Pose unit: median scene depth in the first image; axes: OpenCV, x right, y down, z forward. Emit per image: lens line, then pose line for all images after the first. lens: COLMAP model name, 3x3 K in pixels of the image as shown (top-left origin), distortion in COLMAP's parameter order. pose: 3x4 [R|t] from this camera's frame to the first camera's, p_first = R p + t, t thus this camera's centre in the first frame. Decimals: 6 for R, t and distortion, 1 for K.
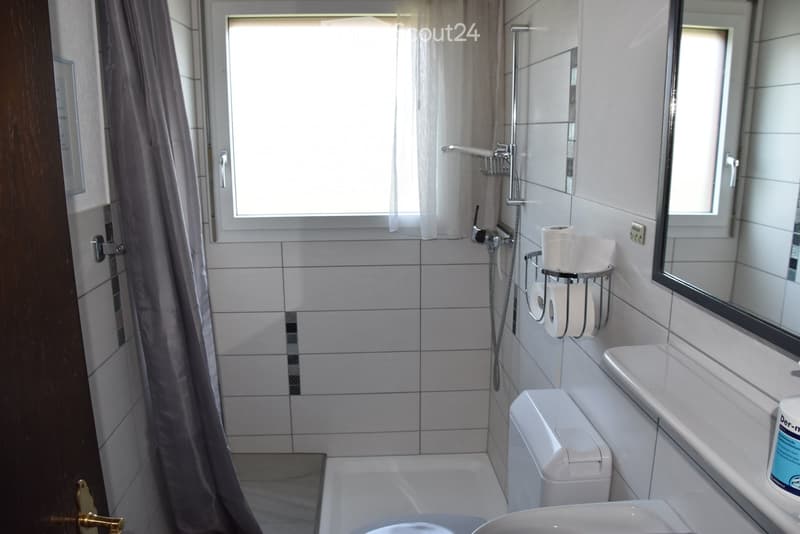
lens RADIAL K [[624.2, 0, 400.0], [0, 624.2, 267.0], [0, 0, 1]] dist [-0.157145, 0.091990]
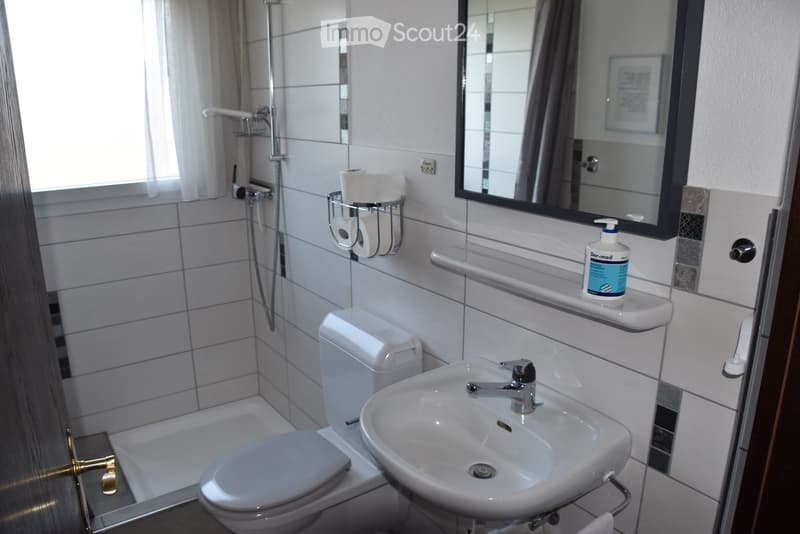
lens RADIAL K [[624.2, 0, 400.0], [0, 624.2, 267.0], [0, 0, 1]] dist [-0.157145, 0.091990]
pose [[0.848605, -0.138702, 0.510521, -0.233208], [0.113954, 0.990290, 0.079631, 0.028282], [-0.516609, -0.009399, 0.856170, -0.074717]]
